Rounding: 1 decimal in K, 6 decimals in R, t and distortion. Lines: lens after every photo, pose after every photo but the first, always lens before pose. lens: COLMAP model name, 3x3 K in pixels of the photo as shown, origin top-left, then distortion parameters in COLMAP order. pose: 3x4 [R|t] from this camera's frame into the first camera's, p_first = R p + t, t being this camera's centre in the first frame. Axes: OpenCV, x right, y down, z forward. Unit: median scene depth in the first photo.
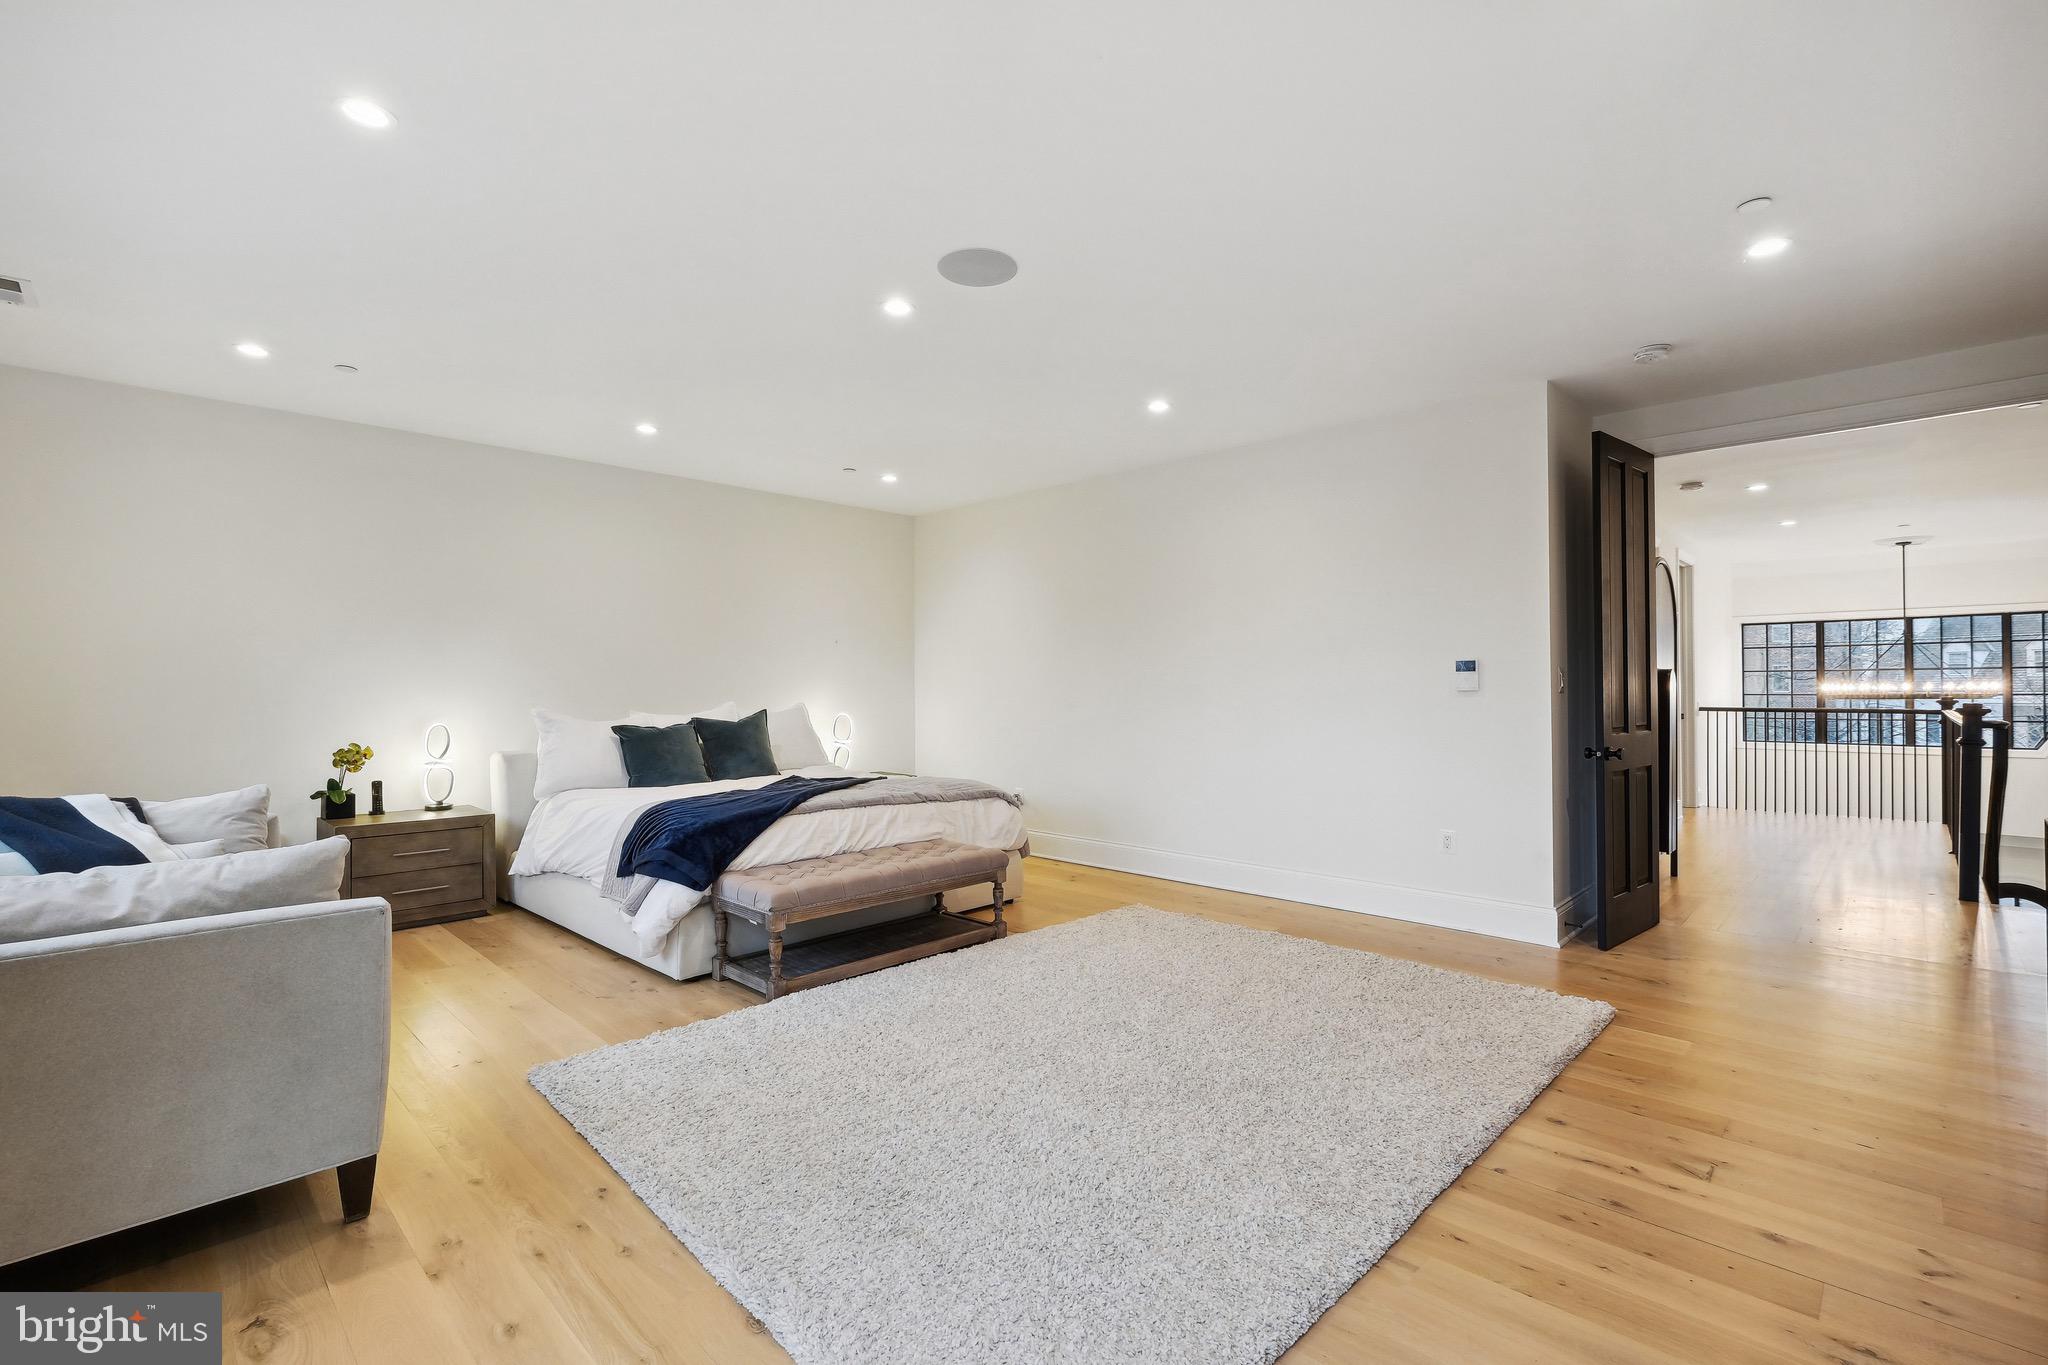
lens RADIAL K [[926.1, 0, 1043.5], [0, 926.1, 688.8], [0, 0, 1]] dist [-0.004132, -0.000279]
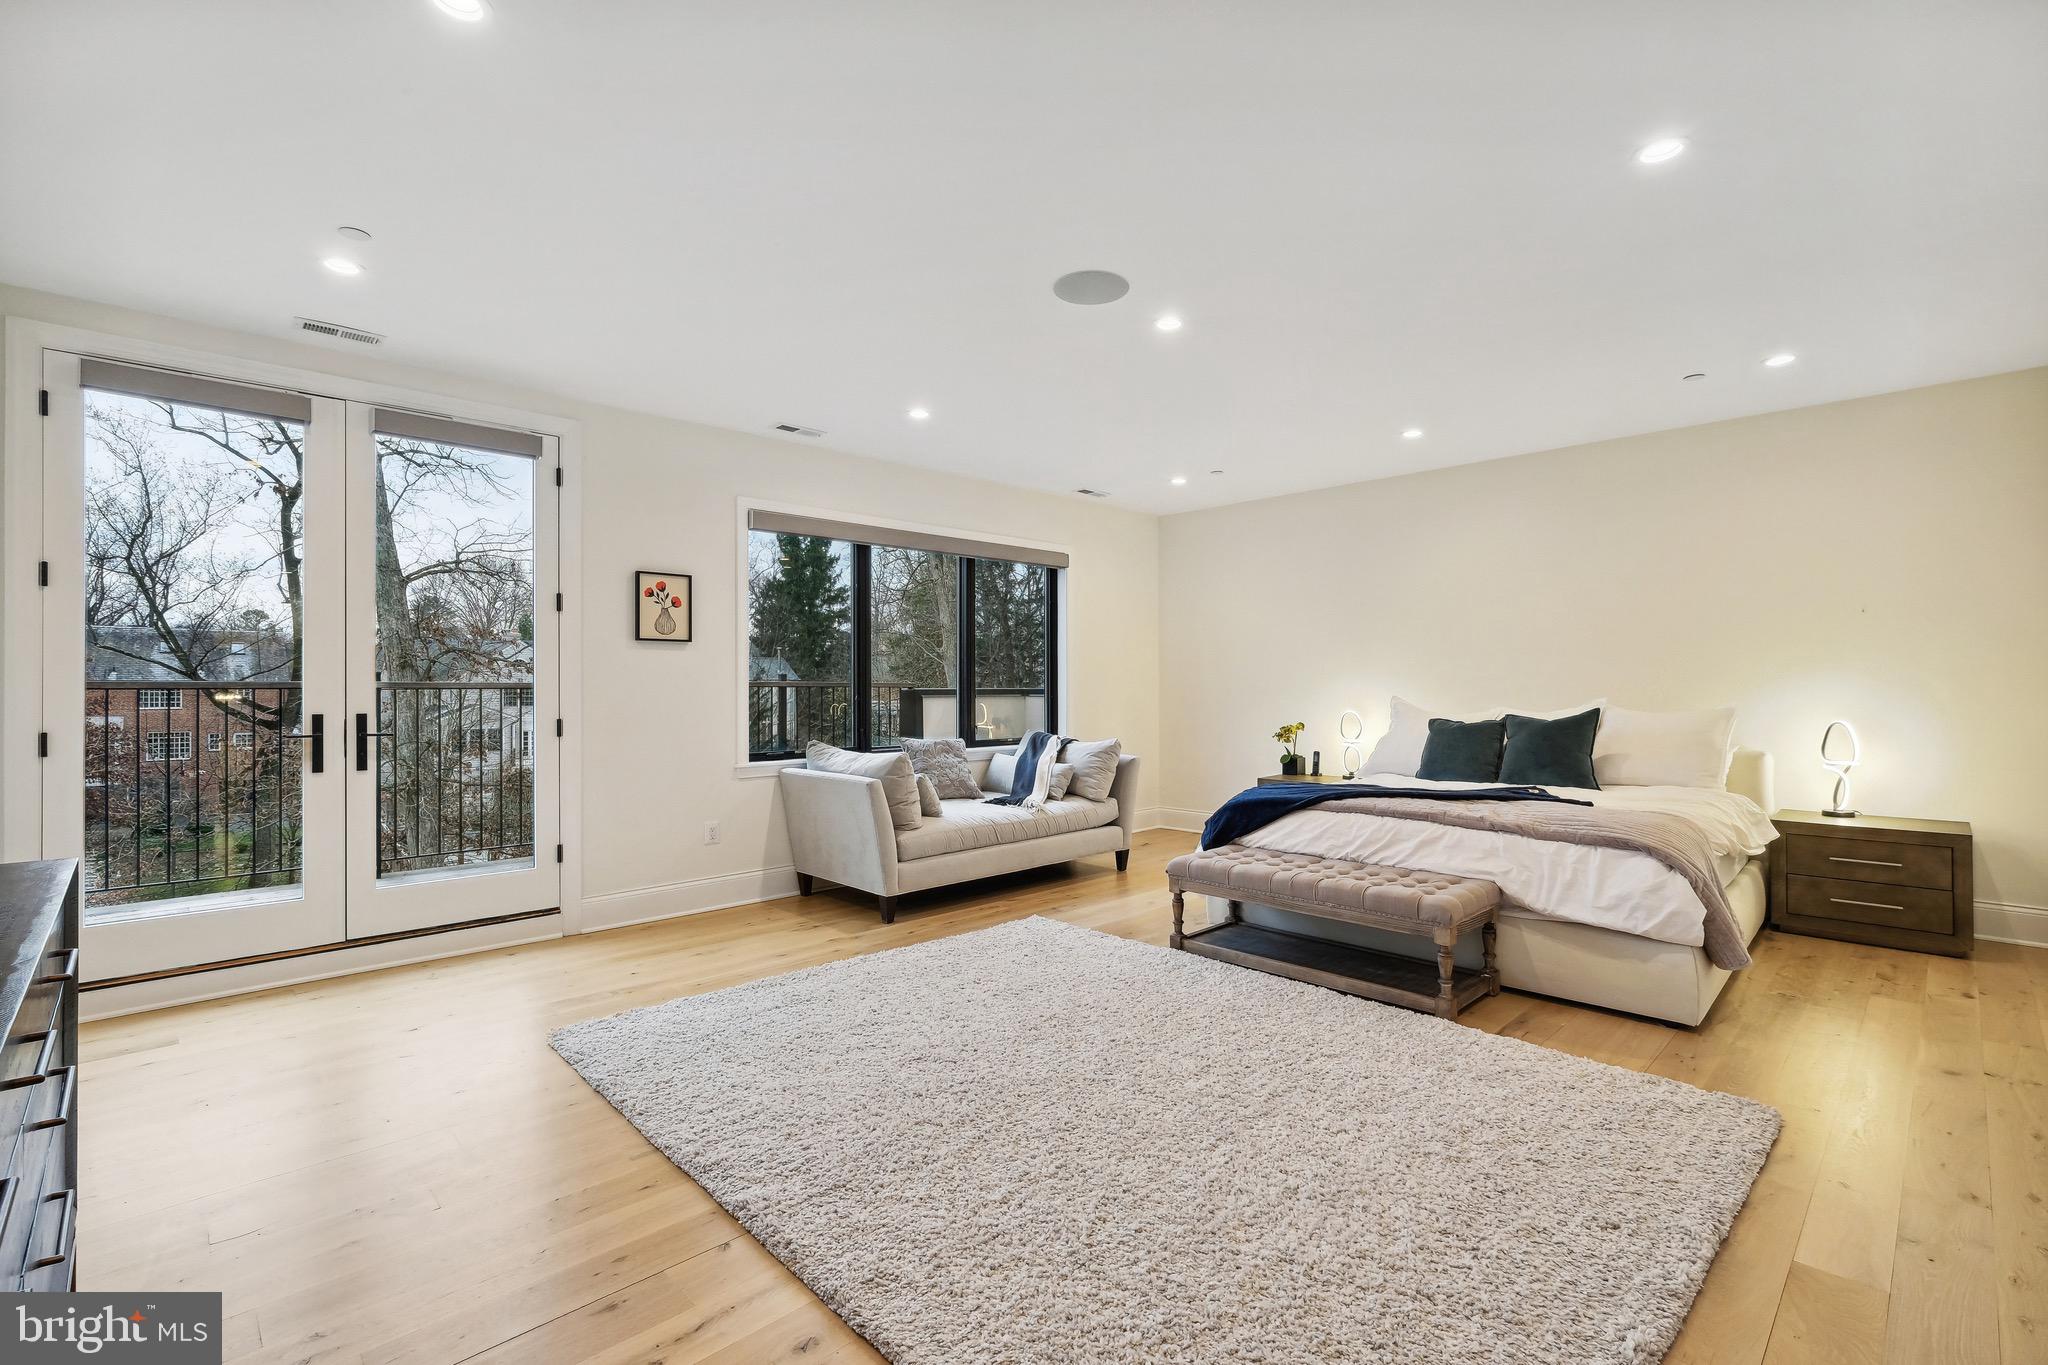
lens RADIAL K [[900.4, 0, 1024.0], [0, 900.4, 682.5], [0, 0, 1]] dist [-0.009574, 0.000099]
pose [[-0.040460, 0.001716, -0.999180, 0.731125], [0.004886, 0.999987, 0.001519, -0.007131], [0.999169, -0.004821, -0.040468, 0.726107]]
